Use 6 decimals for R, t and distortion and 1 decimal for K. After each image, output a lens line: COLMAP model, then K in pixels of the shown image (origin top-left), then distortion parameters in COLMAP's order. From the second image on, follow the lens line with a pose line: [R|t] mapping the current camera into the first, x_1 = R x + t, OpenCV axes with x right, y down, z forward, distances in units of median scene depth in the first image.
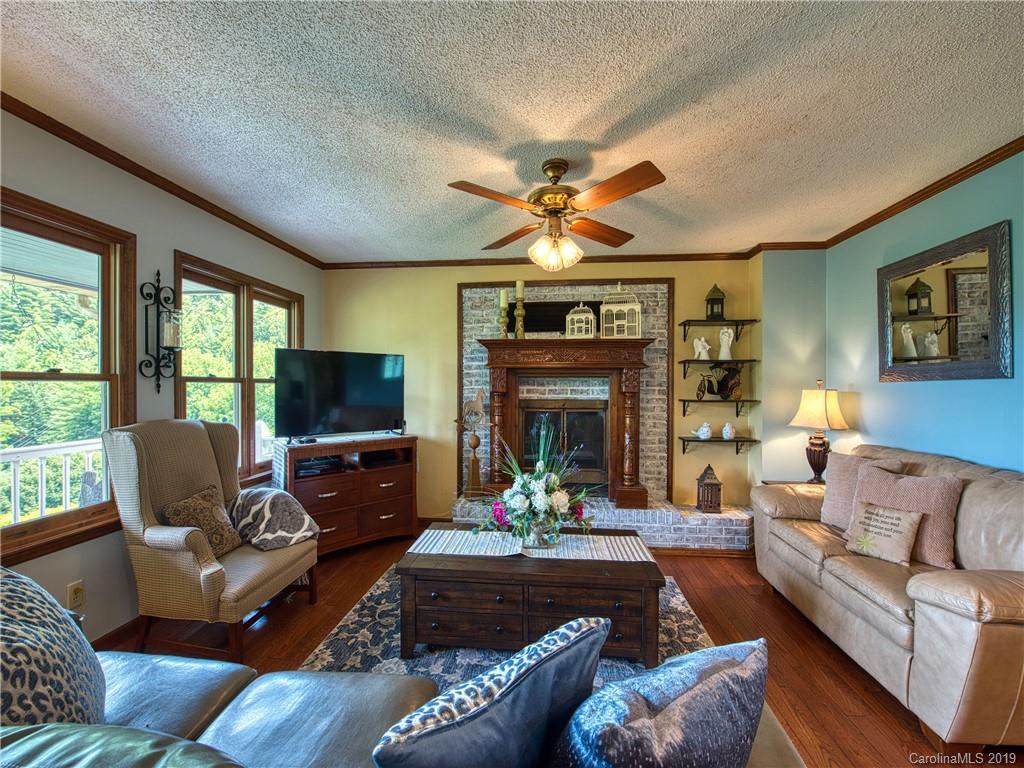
lens RADIAL K [[412.1, 0, 509.4], [0, 412.1, 389.3], [0, 0, 1]] dist [-0.017454, -0.001783]
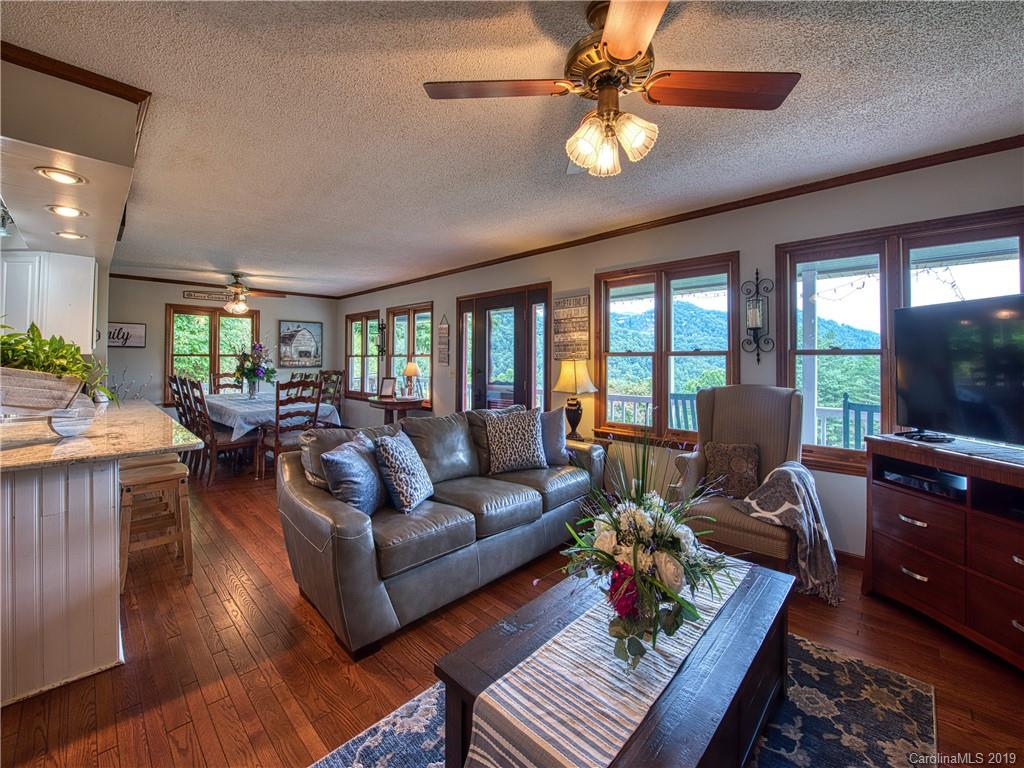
lens RADIAL K [[412.1, 0, 502.1], [0, 412.1, 359.6], [0, 0, 1]] dist [-0.017454, -0.001783]
pose [[-0.628273, -0.004348, -0.777981, 0.443473], [-0.010726, 0.999938, 0.003073, -0.000578], [0.777919, 0.010275, -0.628280, 0.806615]]
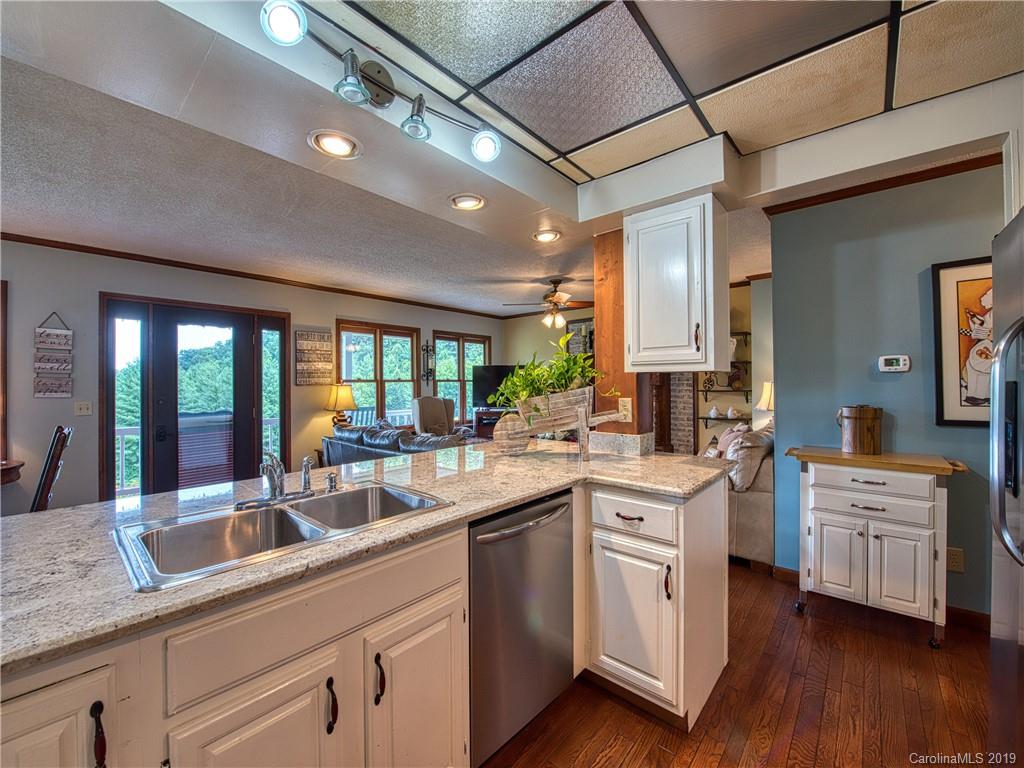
lens RADIAL K [[412.1, 0, 514.5], [0, 412.1, 379.3], [0, 0, 1]] dist [-0.017454, -0.001783]
pose [[0.824799, -0.014873, -0.565231, 0.737160], [0.005298, 0.999813, -0.018577, 0.010420], [0.565402, 0.012327, 0.824724, -0.585426]]
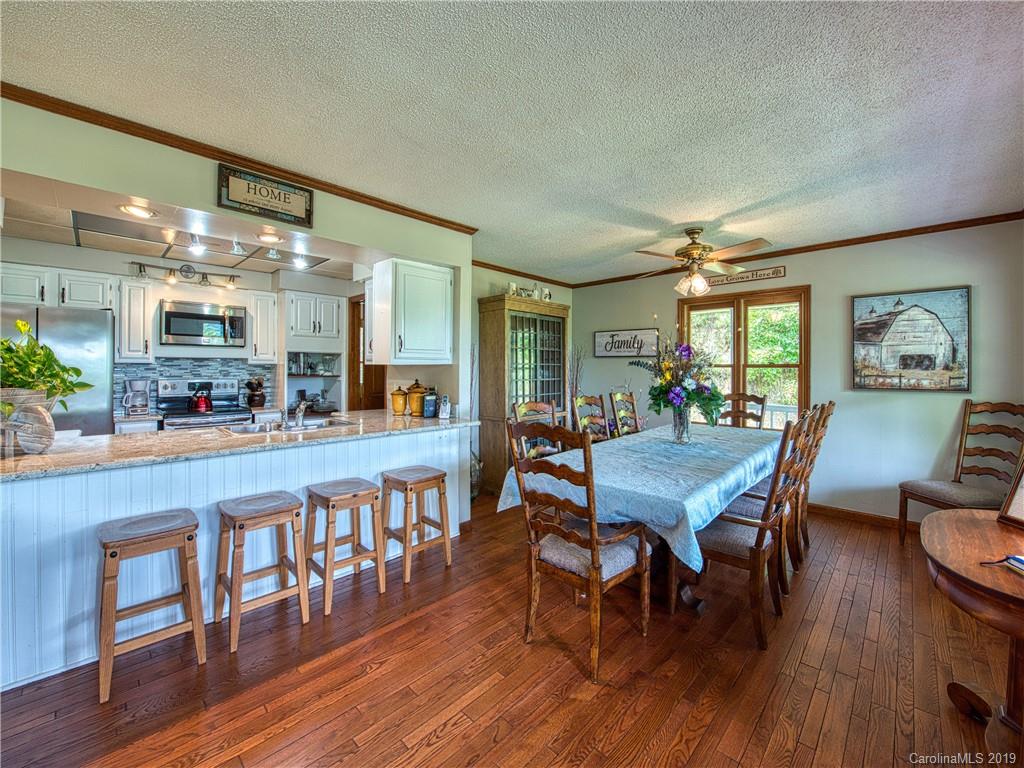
lens RADIAL K [[412.1, 0, 521.3], [0, 412.1, 367.8], [0, 0, 1]] dist [-0.017454, -0.001783]
pose [[-0.786957, -0.003573, 0.616998, -0.471651], [-0.000816, 0.999988, 0.004751, -0.000453], [-0.617007, 0.003235, -0.786951, -0.045822]]
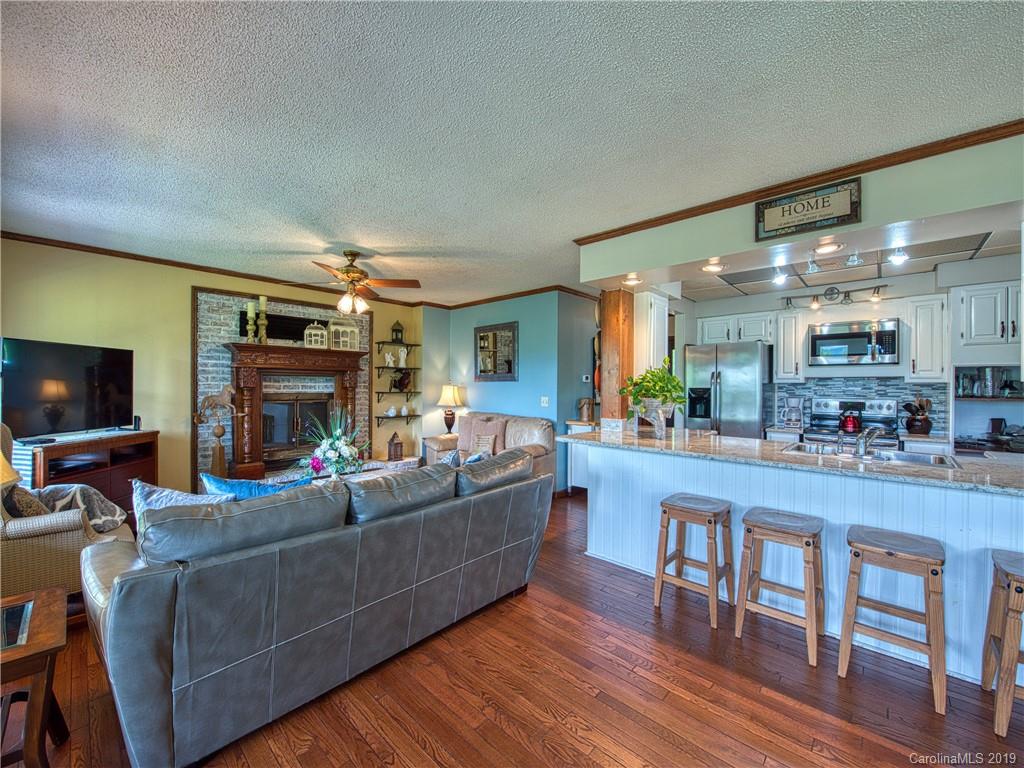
lens RADIAL K [[412.1, 0, 511.5], [0, 412.1, 388.3], [0, 0, 1]] dist [-0.017454, -0.001783]
pose [[0.605037, -0.004077, 0.796187, -0.535130], [-0.000339, 0.999985, 0.005378, 0.003097], [-0.796197, -0.003523, 0.605027, -0.351364]]
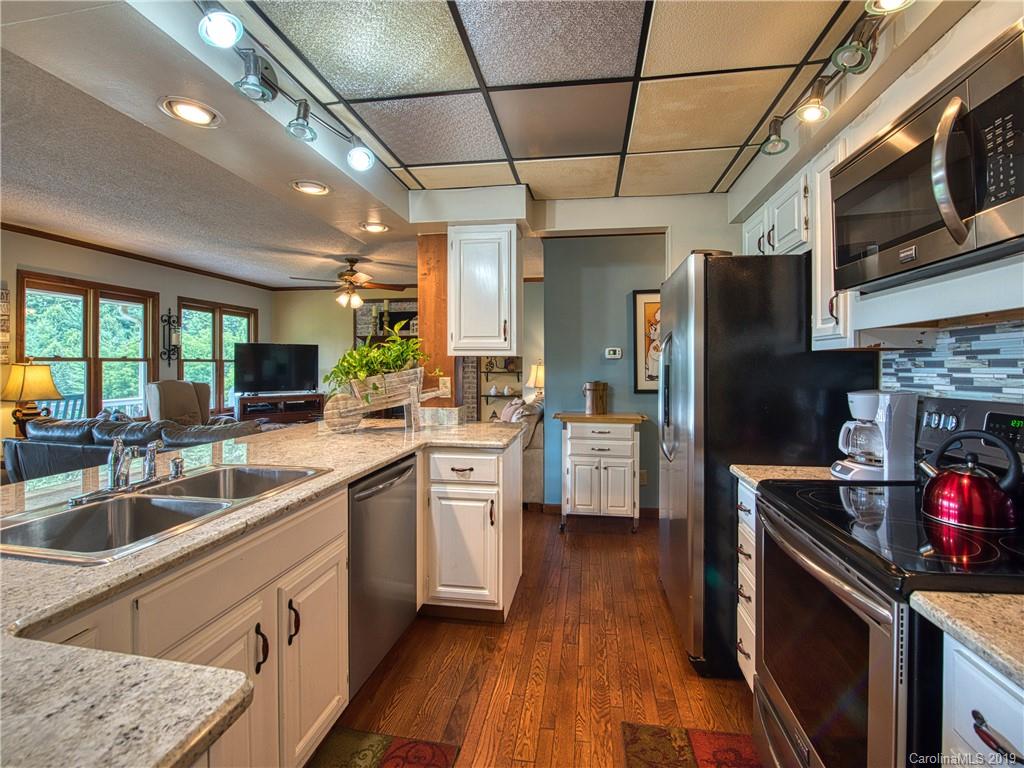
lens RADIAL K [[412.1, 0, 538.6], [0, 412.1, 355.1], [0, 0, 1]] dist [-0.017454, -0.001783]
pose [[0.999912, -0.002871, -0.012970, 0.704964], [0.002461, 0.999502, -0.031474, 0.011824], [0.013054, 0.031440, 0.999420, -0.700761]]
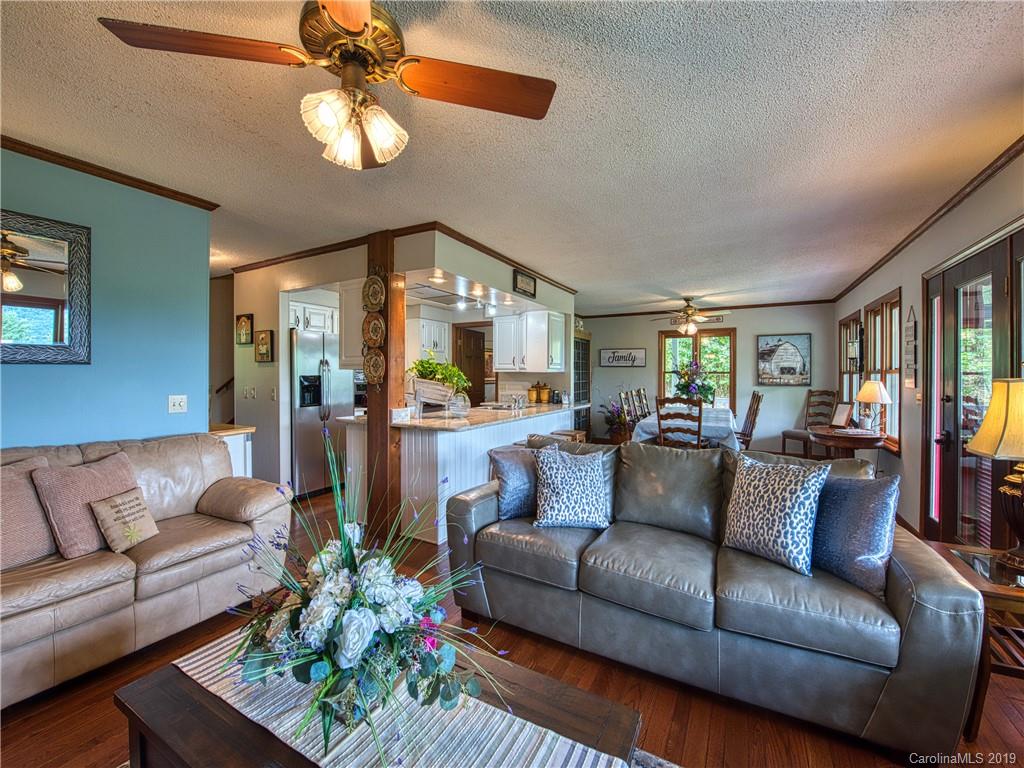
lens RADIAL K [[412.1, 0, 513.1], [0, 412.1, 374.5], [0, 0, 1]] dist [-0.017454, -0.001783]
pose [[-0.915453, -0.005892, 0.402383, -0.201797], [-0.002690, 0.999960, 0.008521, -0.006573], [-0.402417, 0.006719, -0.915432, 0.914155]]
